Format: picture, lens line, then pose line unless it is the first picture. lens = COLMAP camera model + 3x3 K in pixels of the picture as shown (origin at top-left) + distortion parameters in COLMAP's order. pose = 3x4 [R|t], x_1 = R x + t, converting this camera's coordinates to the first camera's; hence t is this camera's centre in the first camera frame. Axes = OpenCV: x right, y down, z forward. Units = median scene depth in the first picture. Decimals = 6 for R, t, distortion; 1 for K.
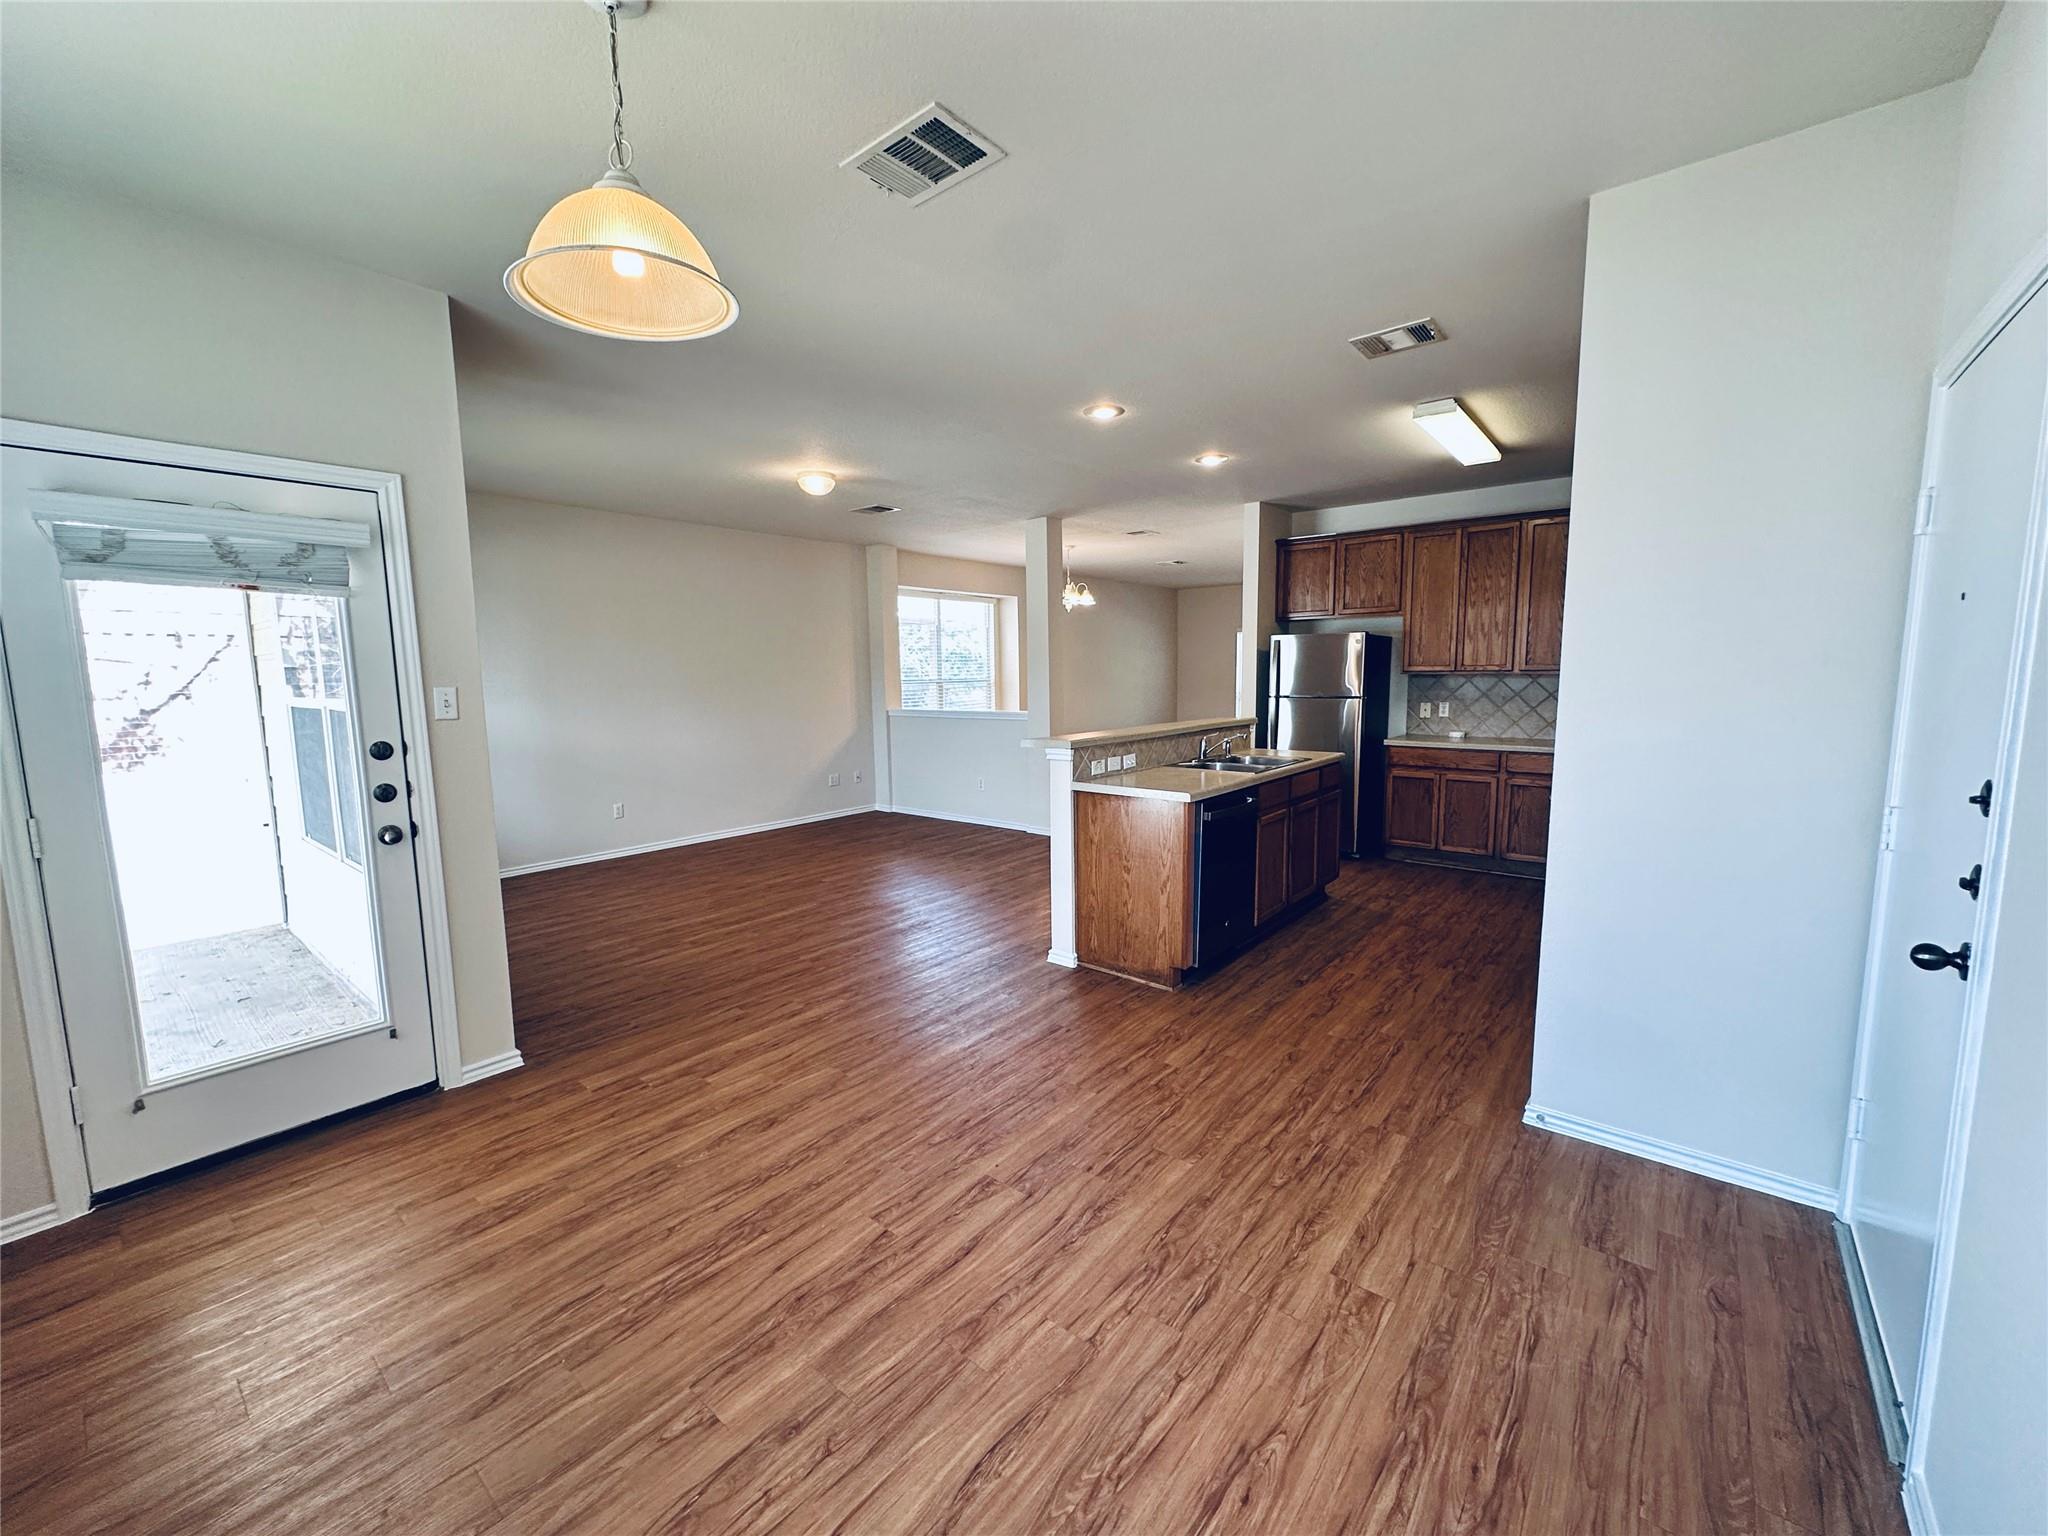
lens RADIAL K [[812.6, 0, 1024.0], [0, 812.6, 768.0], [0, 0, 1]] dist [-0.000631, 0.000498]
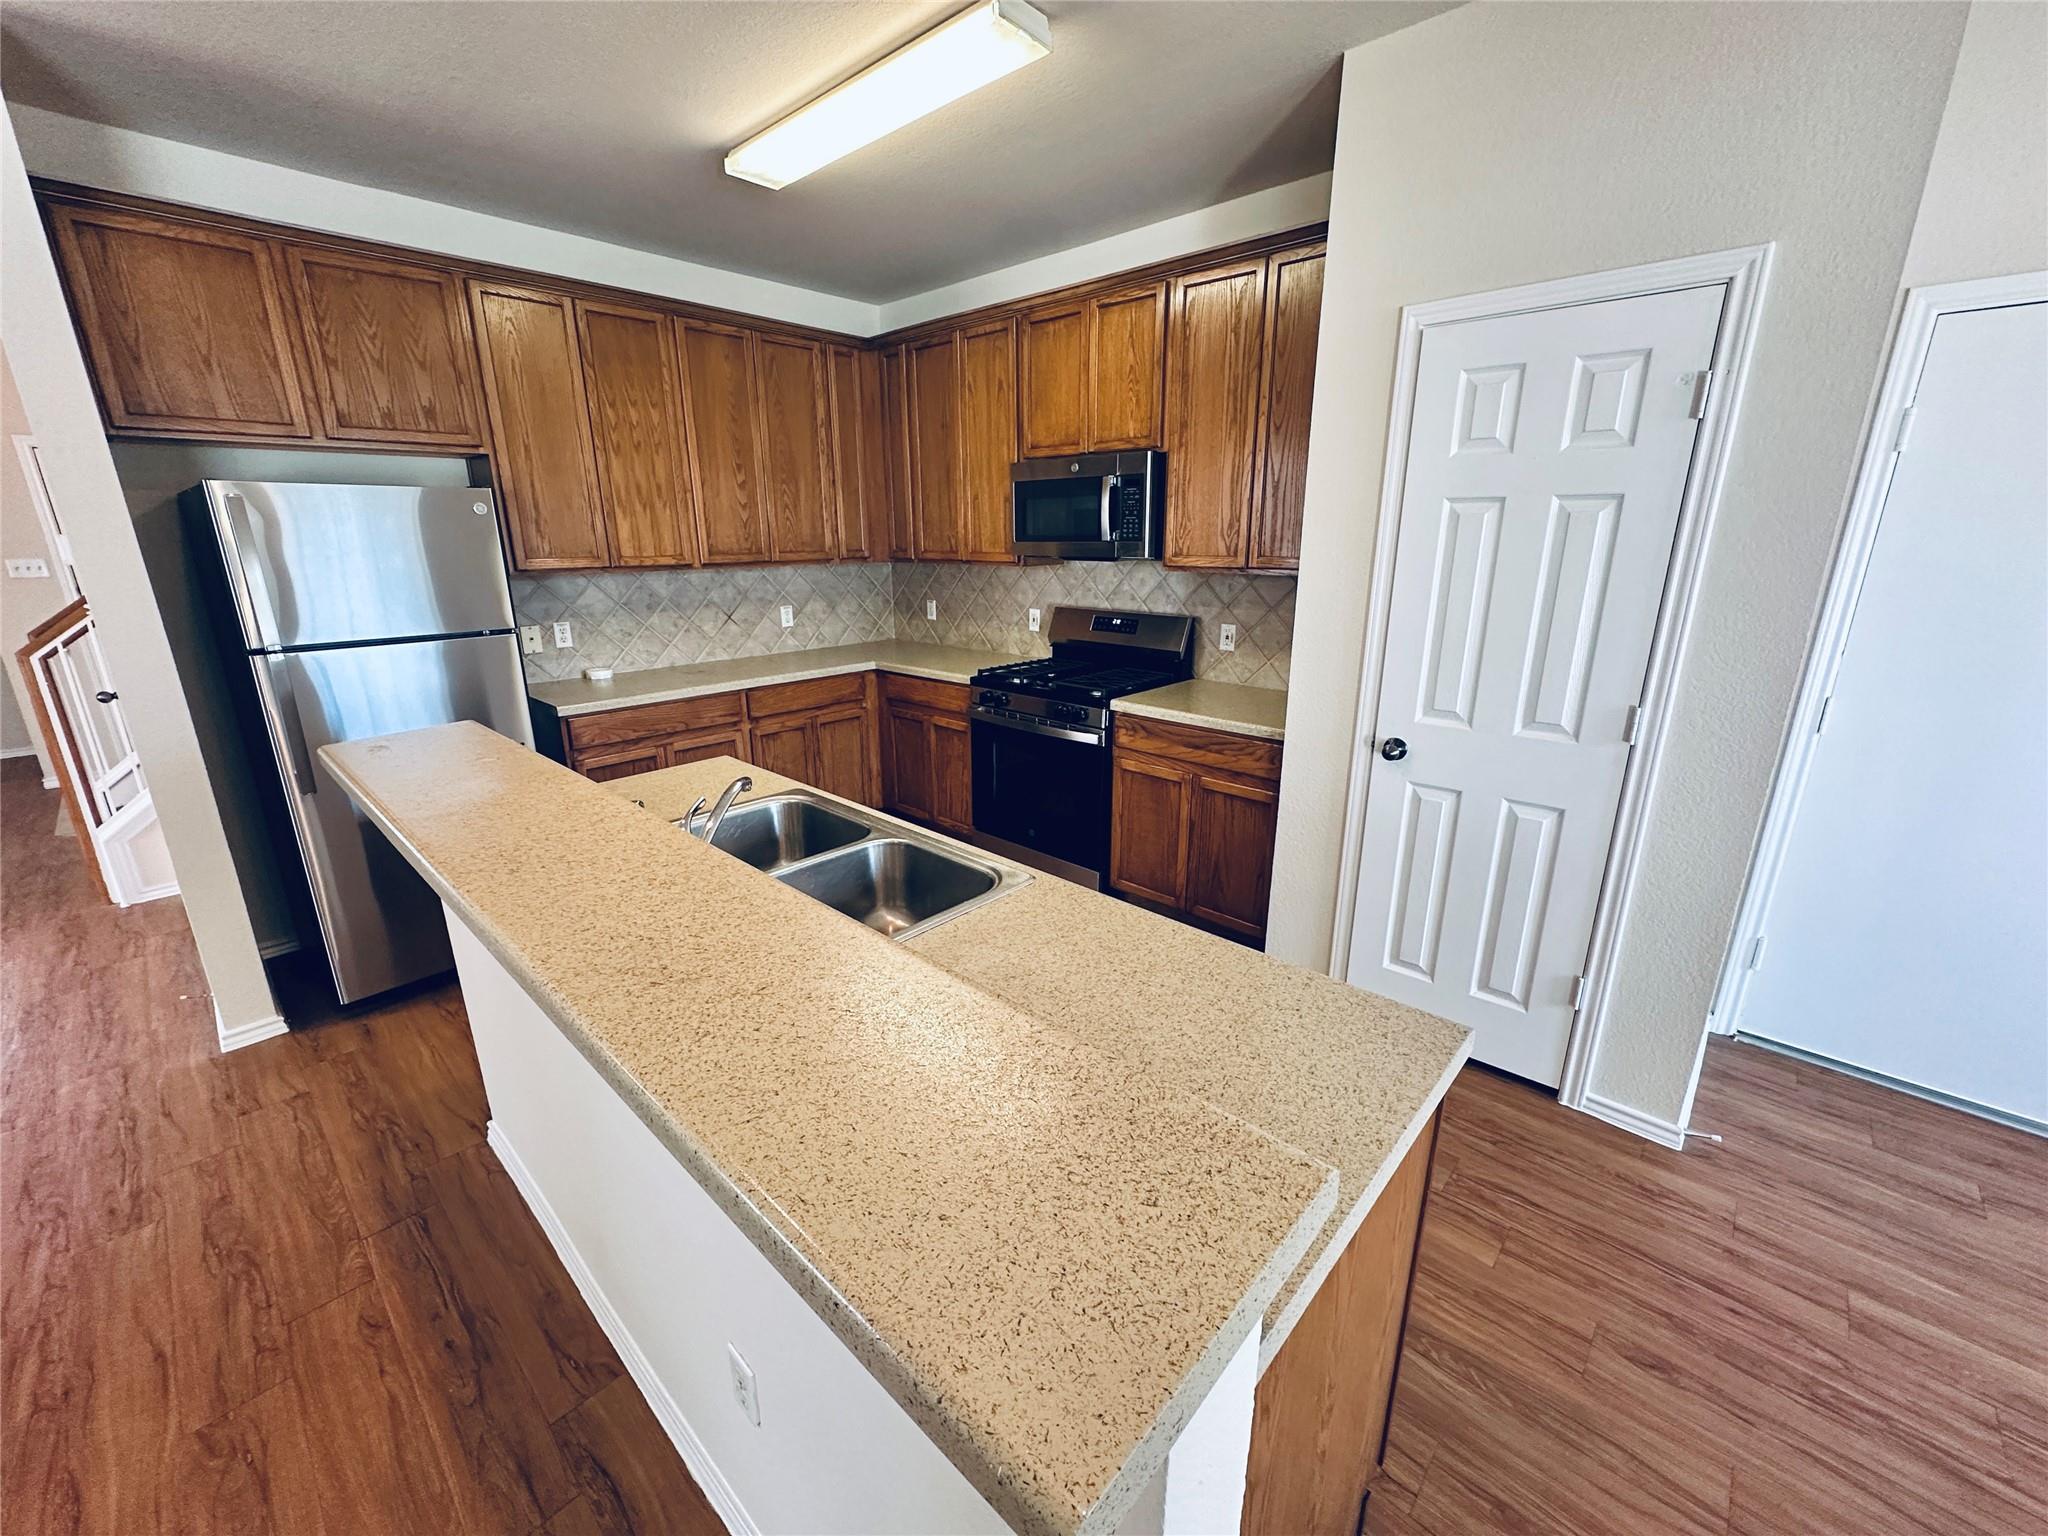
lens RADIAL K [[812.6, 0, 1024.0], [0, 812.6, 768.0], [0, 0, 1]] dist [-0.000631, 0.000498]
pose [[0.062352, -0.270714, 0.960639, -0.066750], [0.120276, 0.957535, 0.262032, -0.141310], [-0.990780, 0.099203, 0.092265, 0.956514]]
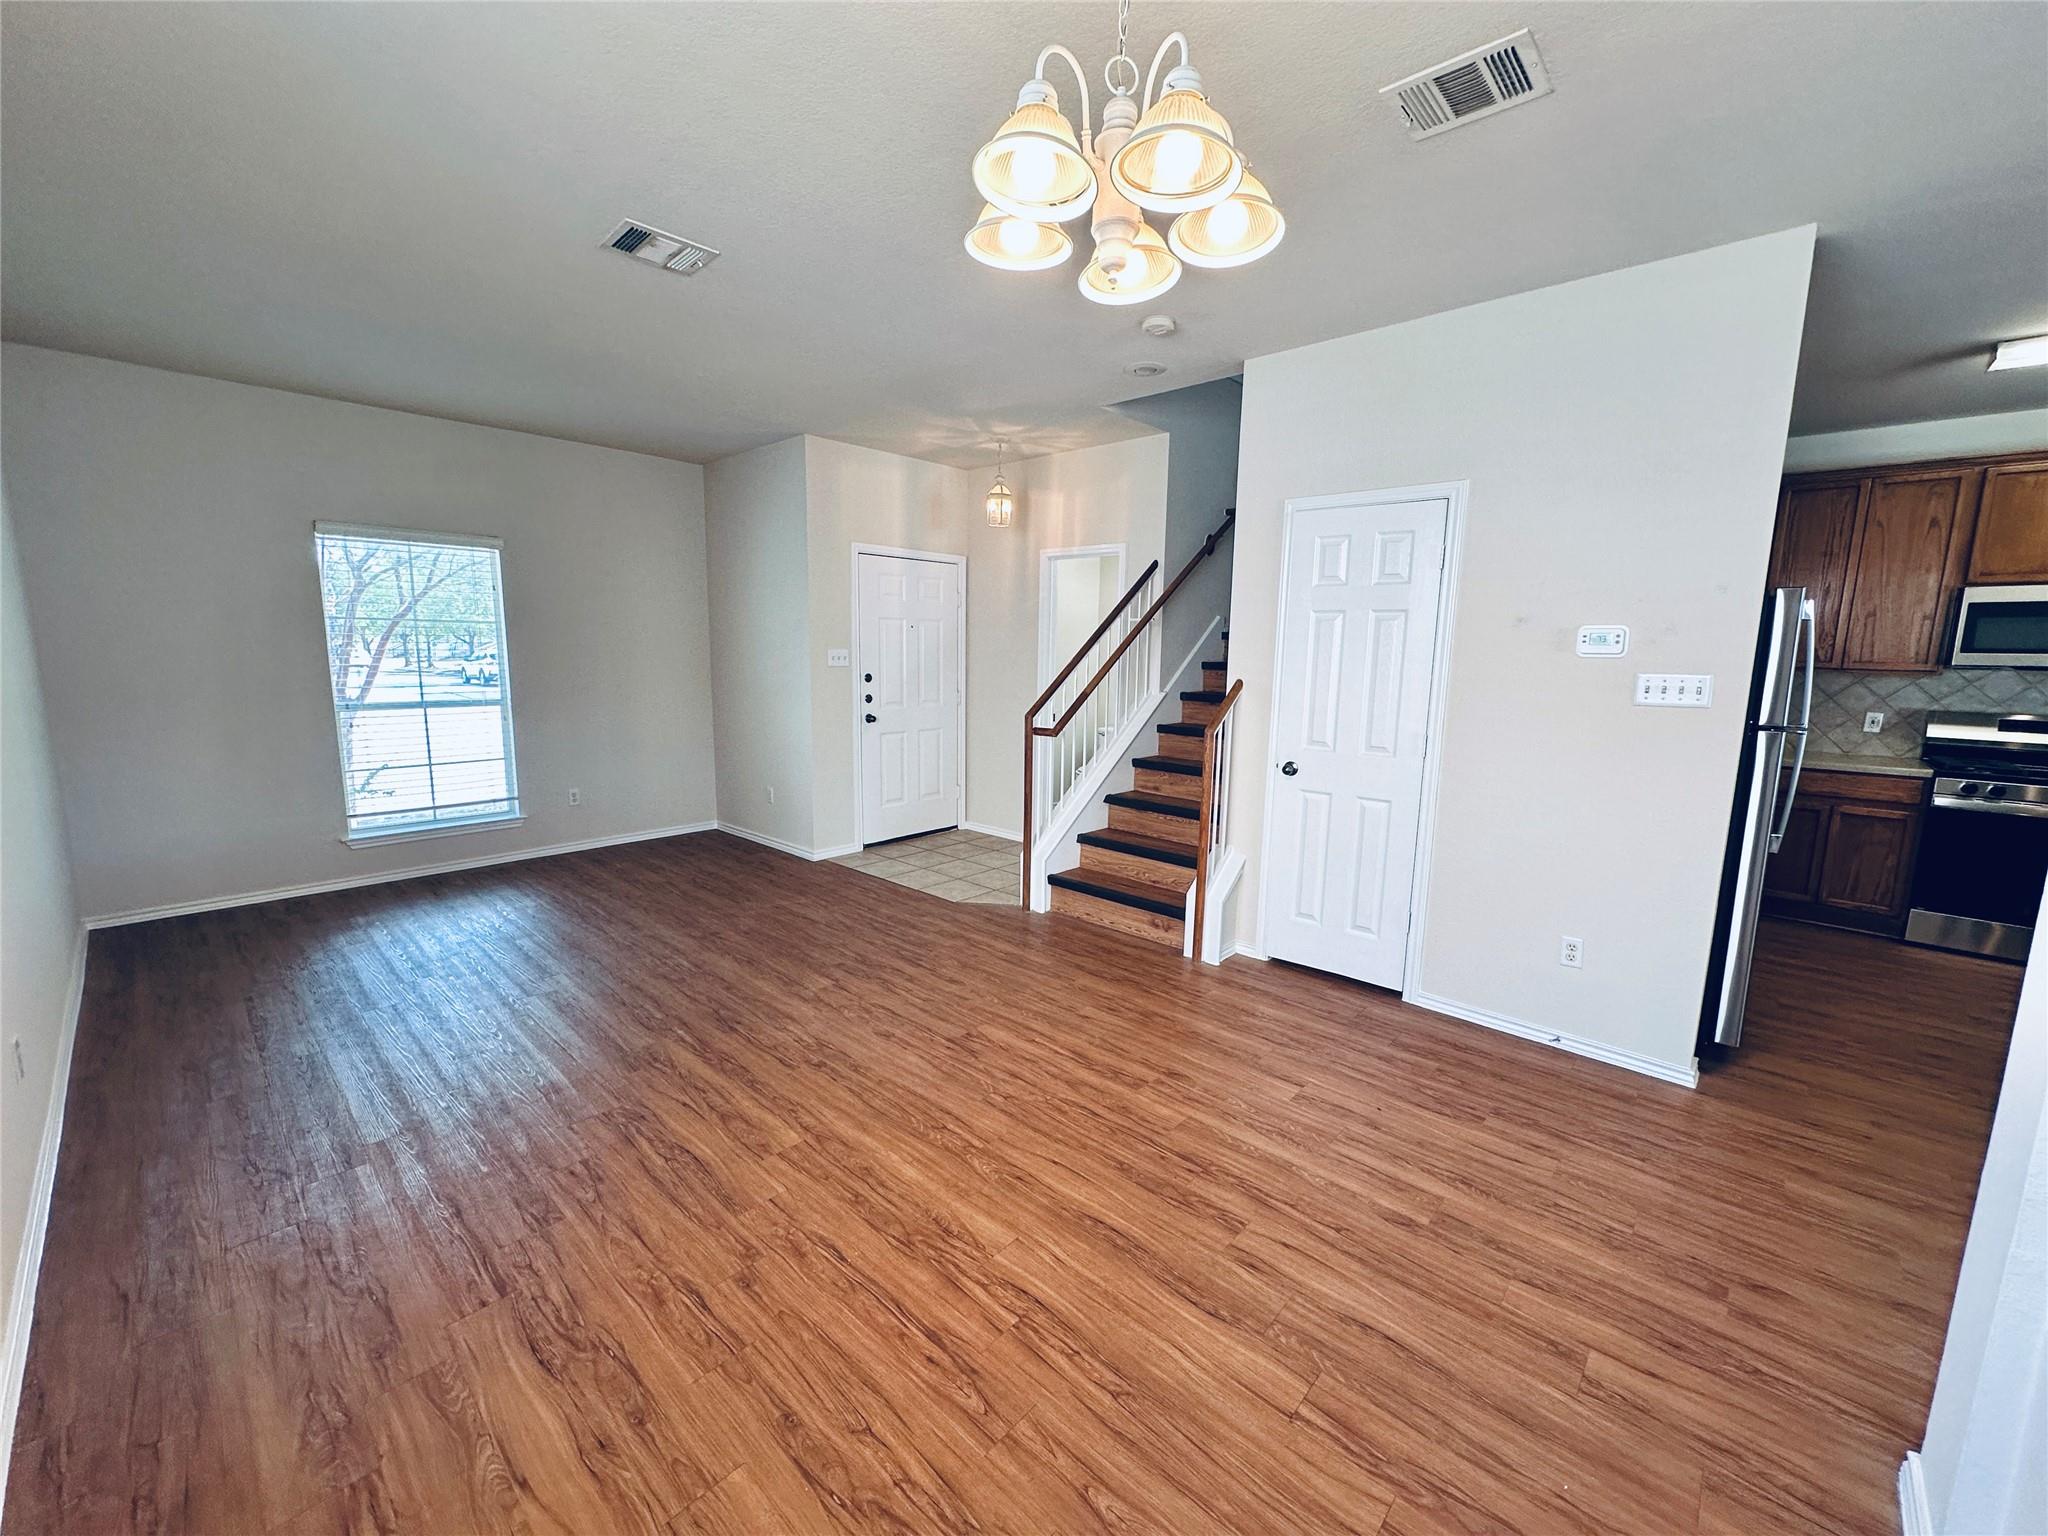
lens RADIAL K [[806.4, 0, 1016.2], [0, 806.4, 771.3], [0, 0, 1]] dist [-0.001670, 0.000189]
pose [[0.064396, -0.146525, 0.987109, -0.233493], [0.099606, 0.985166, 0.139738, -0.258027], [-0.992941, 0.089323, 0.078035, 2.114593]]
